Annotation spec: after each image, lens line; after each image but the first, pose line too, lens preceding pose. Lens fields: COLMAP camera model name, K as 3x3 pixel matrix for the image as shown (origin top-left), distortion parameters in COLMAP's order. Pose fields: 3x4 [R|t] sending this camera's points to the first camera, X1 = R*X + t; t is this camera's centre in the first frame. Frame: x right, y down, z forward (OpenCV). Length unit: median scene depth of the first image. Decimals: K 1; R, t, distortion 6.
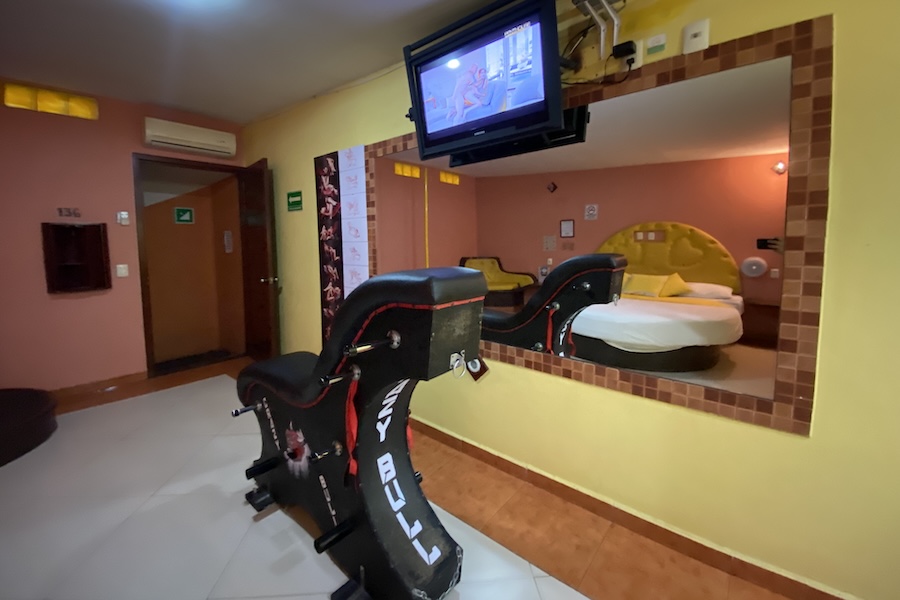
lens RADIAL K [[354.1, 0, 449.7], [0, 354.1, 283.6], [0, 0, 1]] dist [0.000539, -0.008445]
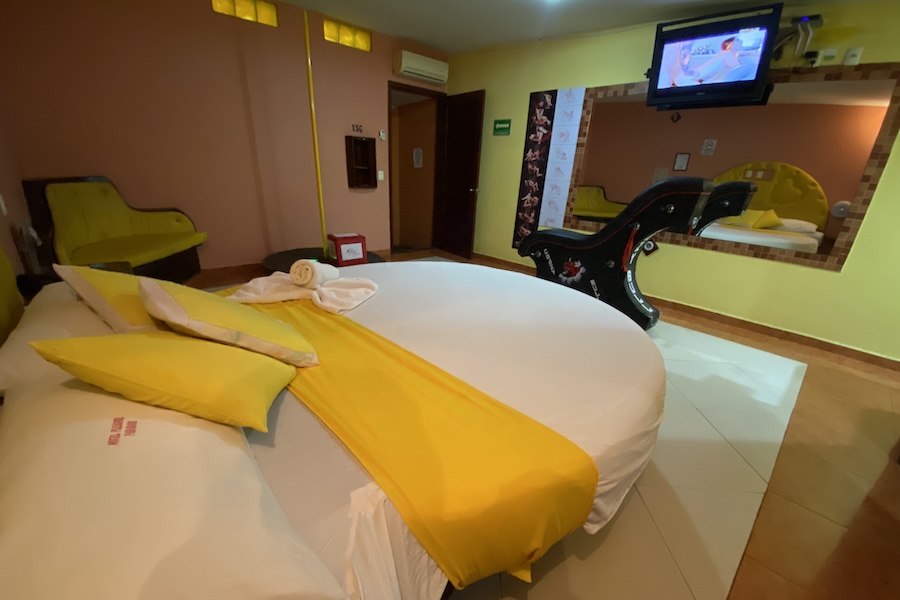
lens RADIAL K [[354.1, 0, 462.6], [0, 354.1, 337.6], [0, 0, 1]] dist [0.000539, -0.008445]
pose [[0.993763, 0.090559, -0.065064, -0.484388], [-0.064976, 0.944465, 0.322125, 0.110710], [0.090622, -0.315888, 0.944459, -0.598513]]
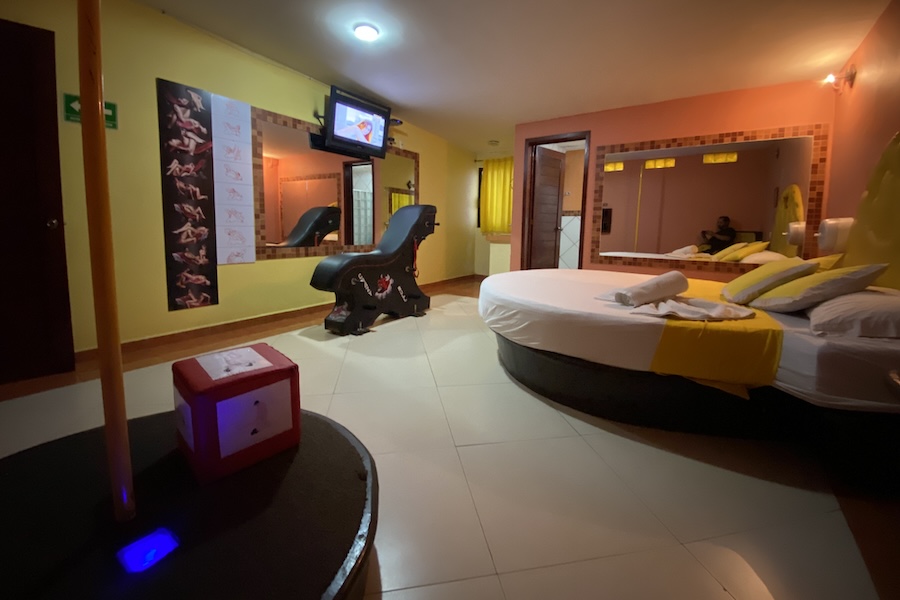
lens RADIAL K [[354.1, 0, 425.1], [0, 354.1, 276.6], [0, 0, 1]] dist [0.000539, -0.008445]
pose [[-0.039412, -0.141473, 0.989157, -1.383679], [0.087211, 0.985662, 0.144448, 0.060722], [-0.995410, 0.091958, -0.026509, 0.431638]]
